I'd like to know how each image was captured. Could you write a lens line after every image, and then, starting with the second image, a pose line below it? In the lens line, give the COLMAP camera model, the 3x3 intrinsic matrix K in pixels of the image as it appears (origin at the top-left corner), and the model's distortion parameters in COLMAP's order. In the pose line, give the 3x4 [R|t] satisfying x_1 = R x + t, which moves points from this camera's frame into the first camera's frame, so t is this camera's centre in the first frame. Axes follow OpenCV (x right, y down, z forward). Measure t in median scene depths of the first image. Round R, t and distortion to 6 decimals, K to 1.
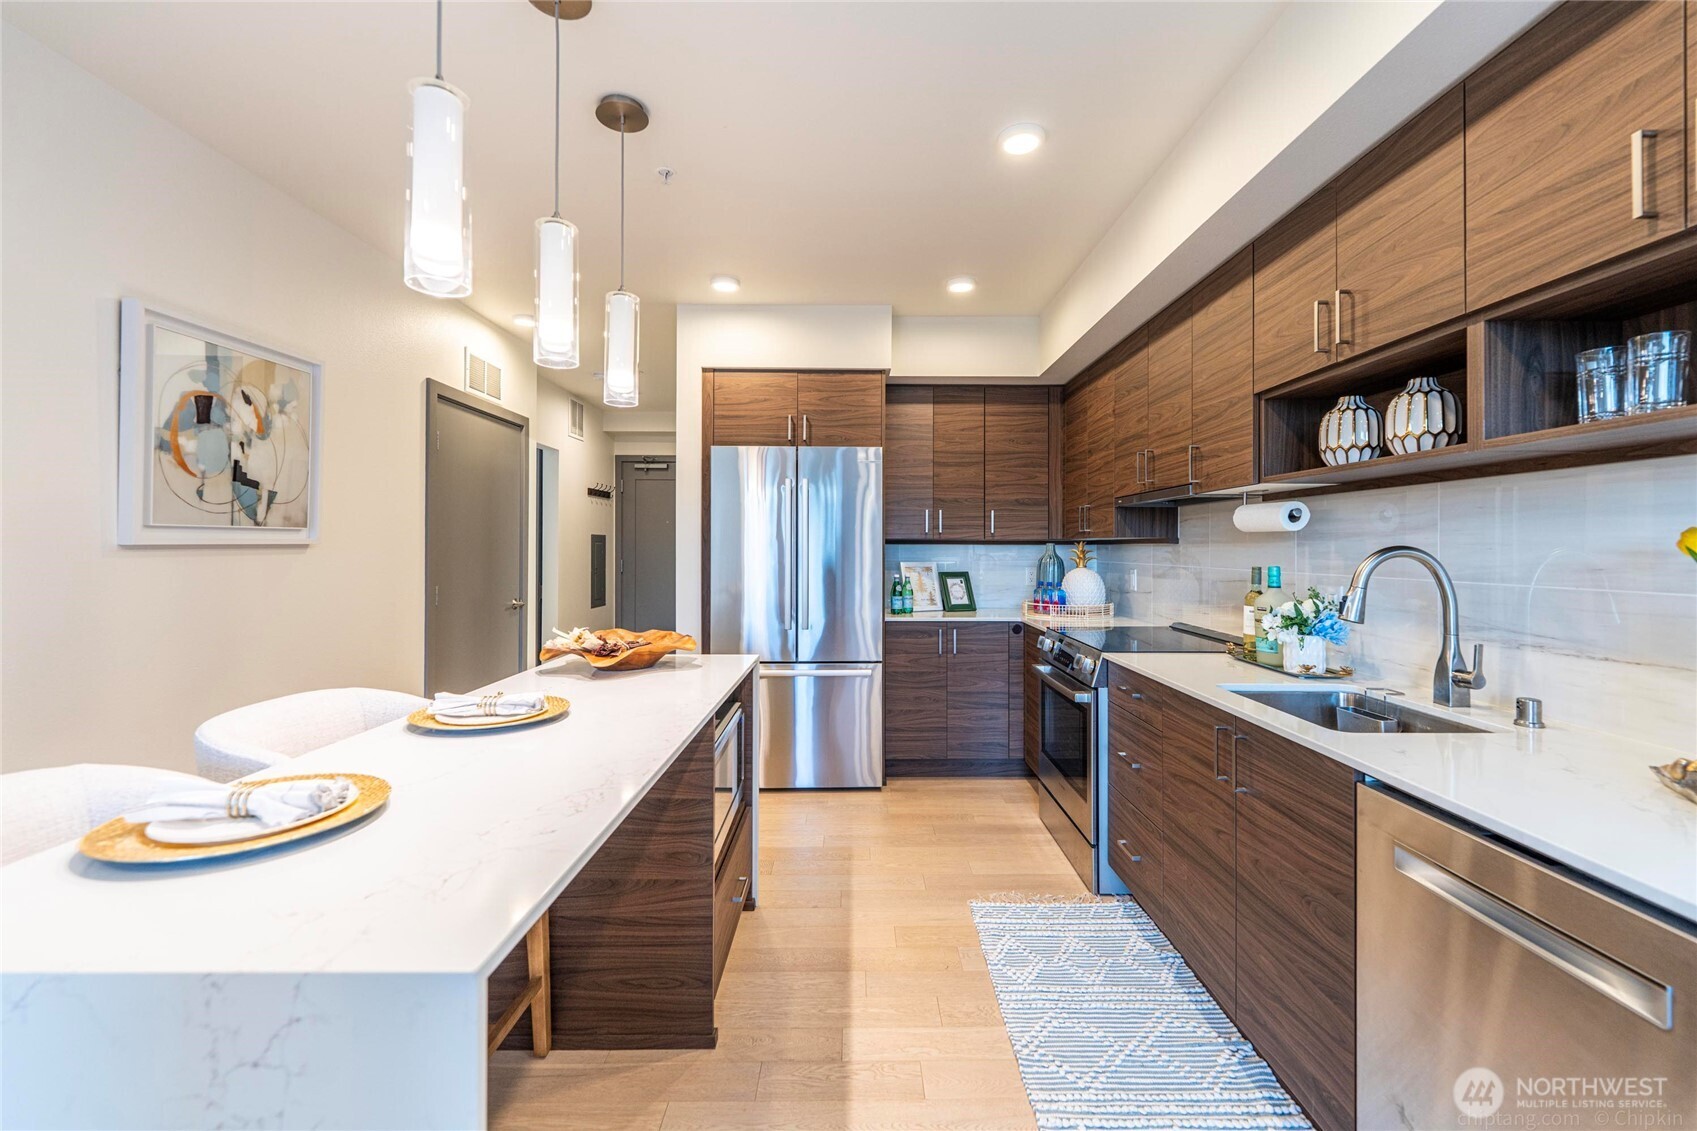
lens RADIAL K [[692.2, 0, 866.3], [0, 692.2, 541.9], [0, 0, 1]] dist [0.002592, -0.000295]
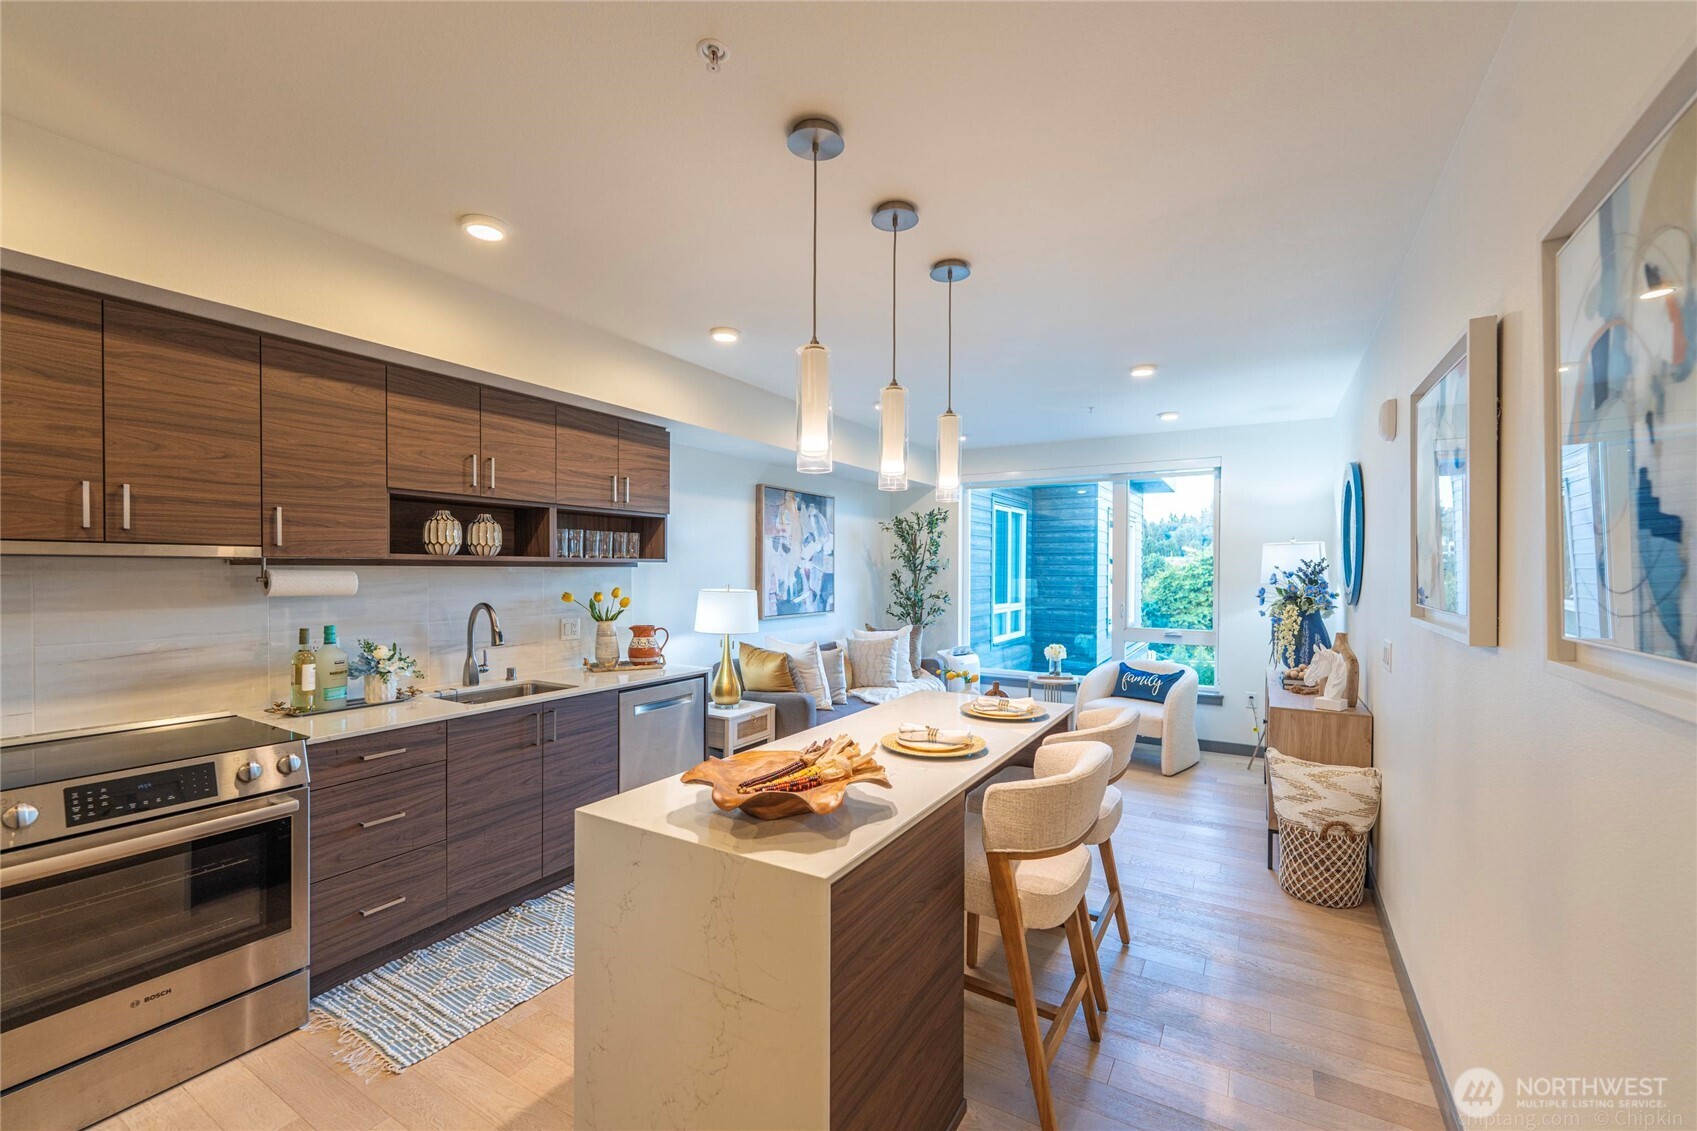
lens RADIAL K [[692.2, 0, 844.7], [0, 692.2, 572.9], [0, 0, 1]] dist [0.002592, -0.000295]
pose [[-0.848197, -0.007666, 0.529626, -0.484469], [-0.009699, 0.999952, -0.001058, -0.039163], [-0.529593, -0.006034, -0.848231, 0.978922]]
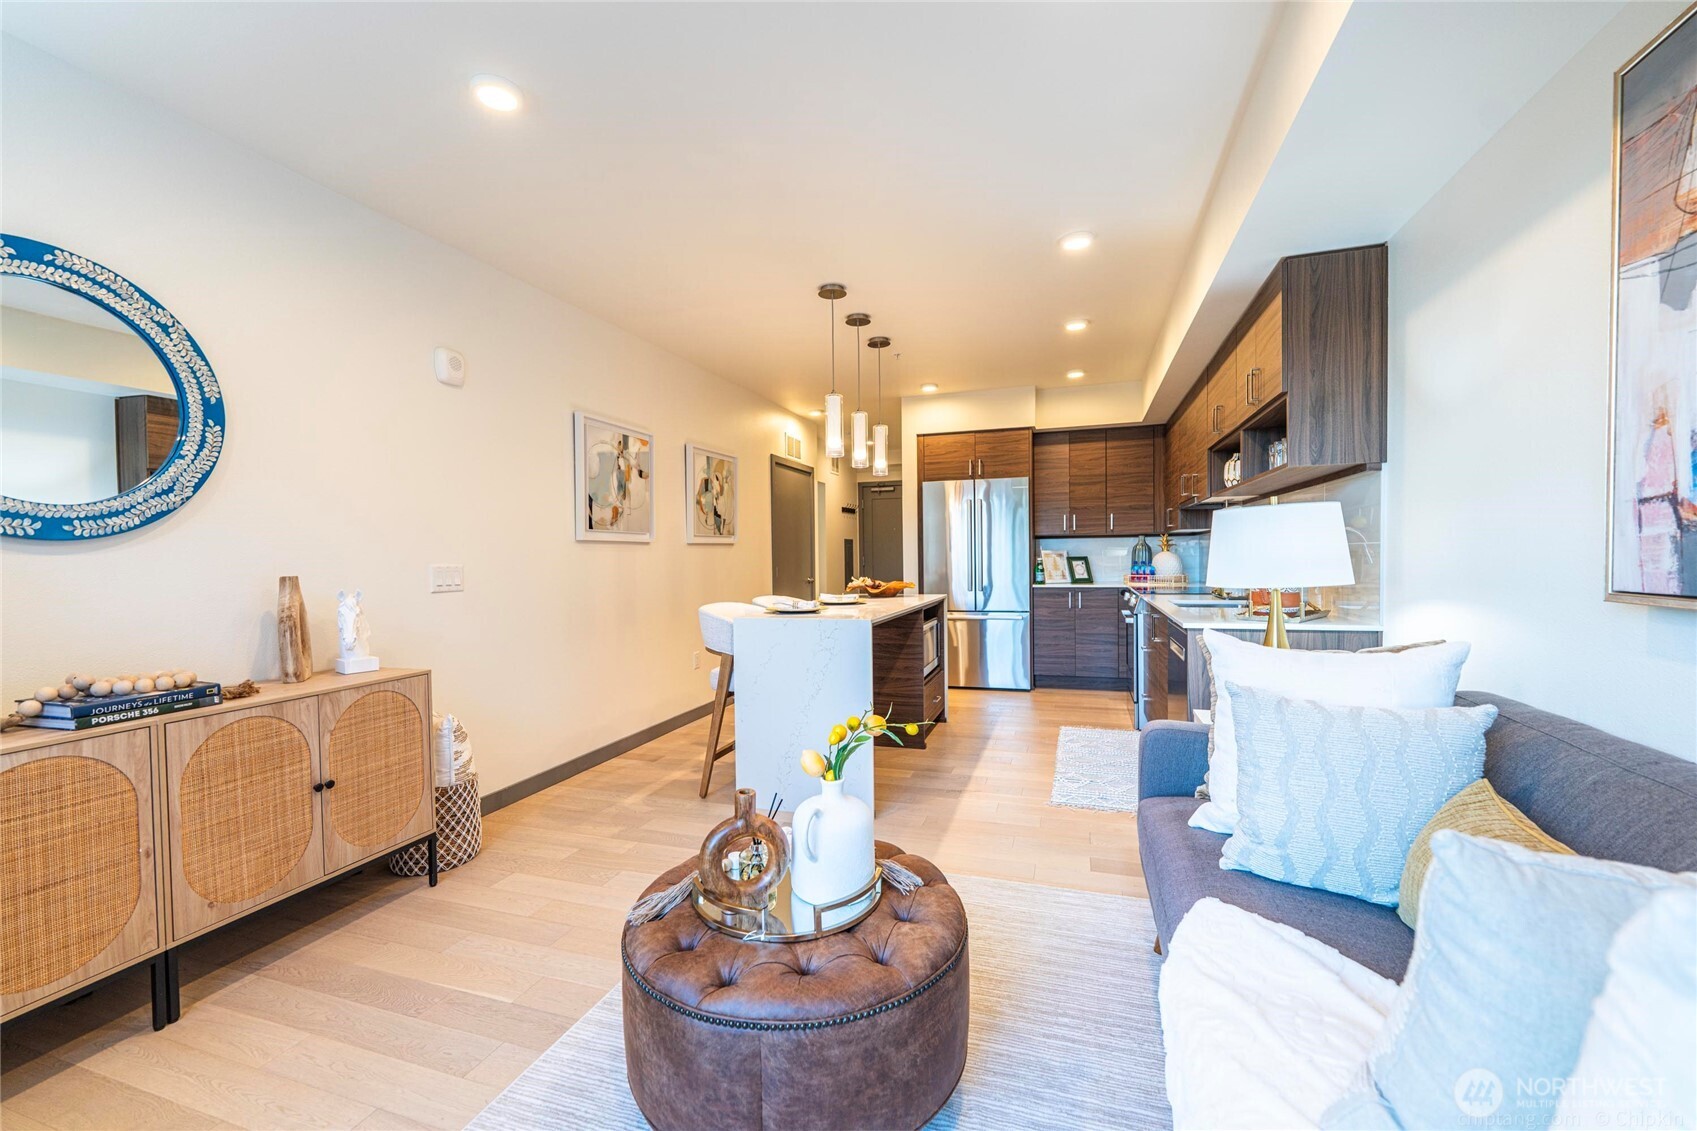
lens RADIAL K [[692.2, 0, 850.2], [0, 692.2, 575.9], [0, 0, 1]] dist [0.002592, -0.000295]
pose [[0.944169, -0.005926, -0.329407, 0.158437], [0.019139, 0.999136, 0.036883, 0.022121], [0.328904, -0.041128, 0.943467, -0.637416]]
